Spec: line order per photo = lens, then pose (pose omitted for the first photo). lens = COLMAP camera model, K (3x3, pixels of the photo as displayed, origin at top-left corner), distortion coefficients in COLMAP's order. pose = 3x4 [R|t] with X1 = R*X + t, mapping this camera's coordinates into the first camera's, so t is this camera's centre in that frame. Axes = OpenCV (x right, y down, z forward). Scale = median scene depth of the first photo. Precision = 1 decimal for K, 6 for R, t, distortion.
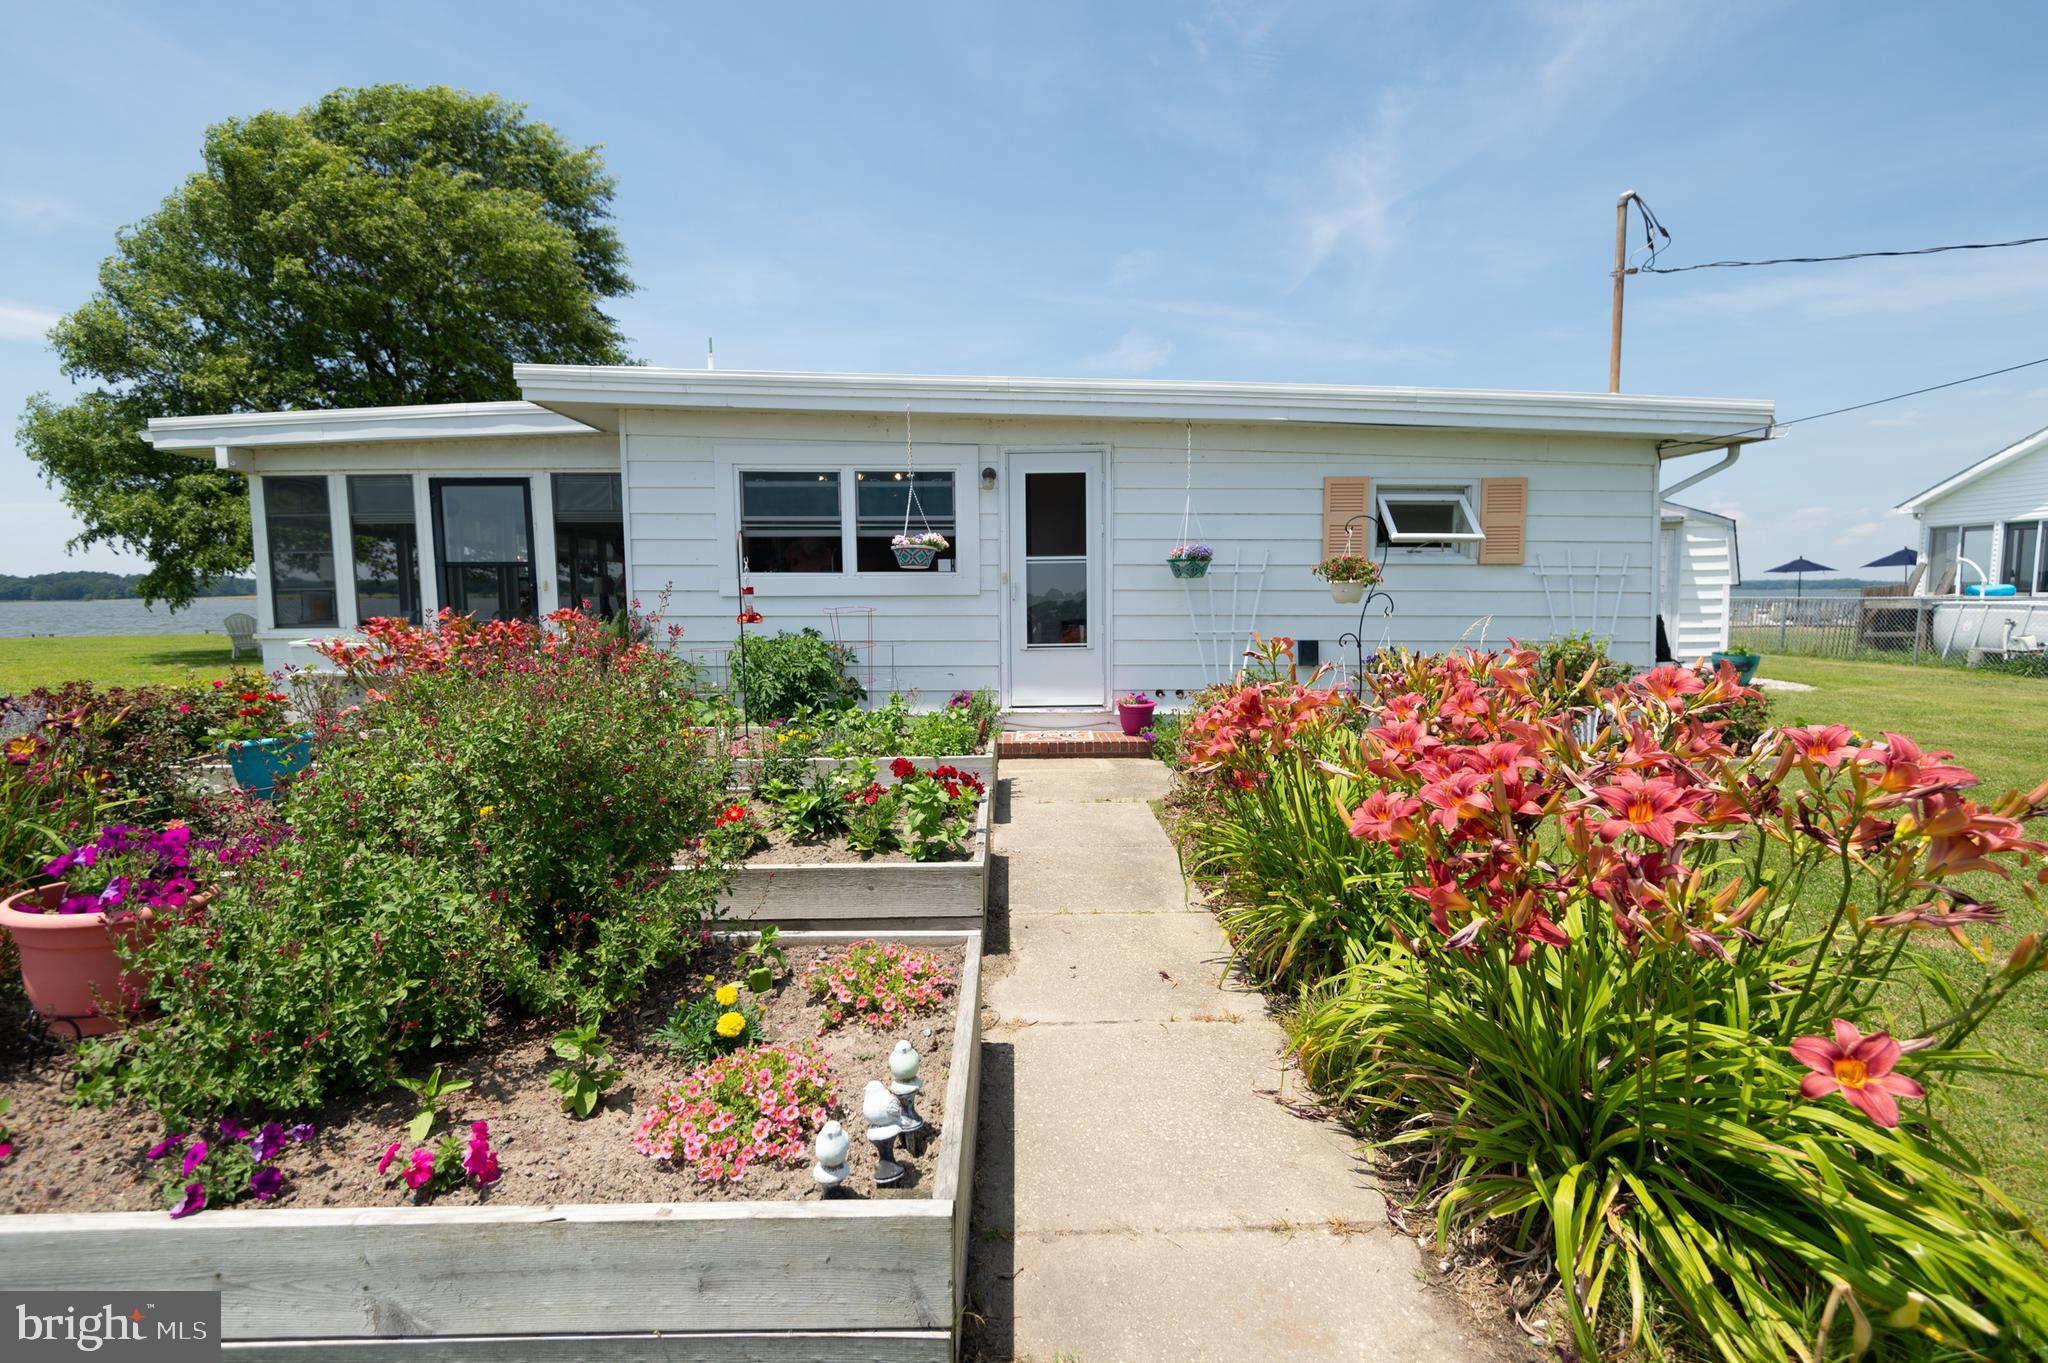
lens RADIAL K [[927.0, 0, 1016.2], [0, 927.0, 690.1], [0, 0, 1]] dist [0.012573, -0.006835]
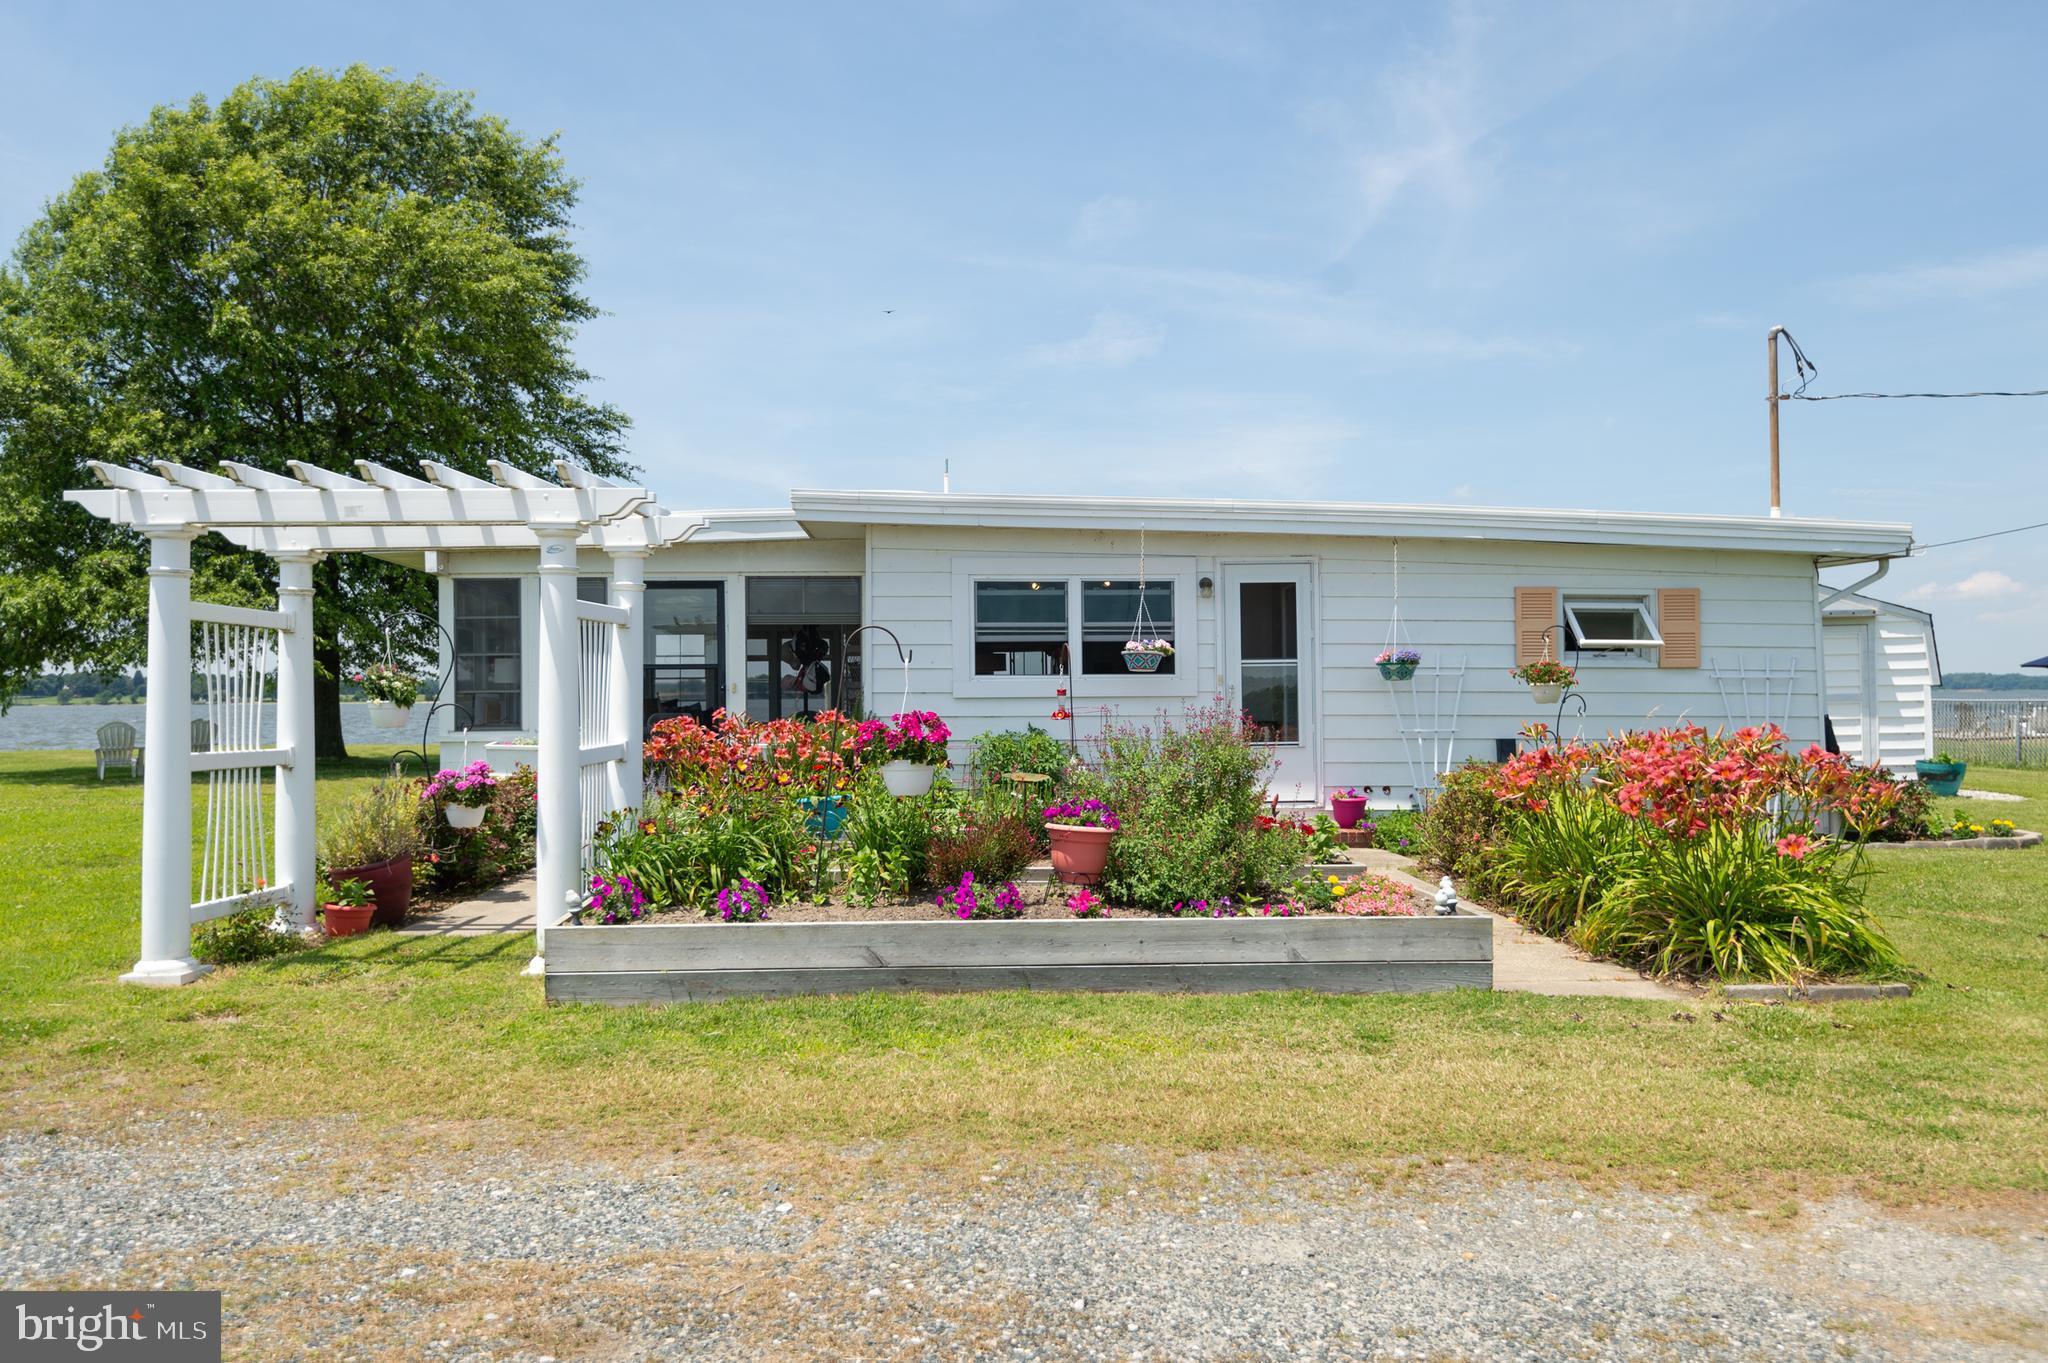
lens RADIAL K [[1426.3, 0, 1031.3], [0, 1426.3, 697.0], [0, 0, 1]] dist [0.022242, 0.000531]
pose [[0.998605, -0.000531, 0.052805, -0.315292], [0.005921, 0.994771, -0.101963, 0.063100], [-0.052475, 0.102133, 0.993386, -0.603629]]
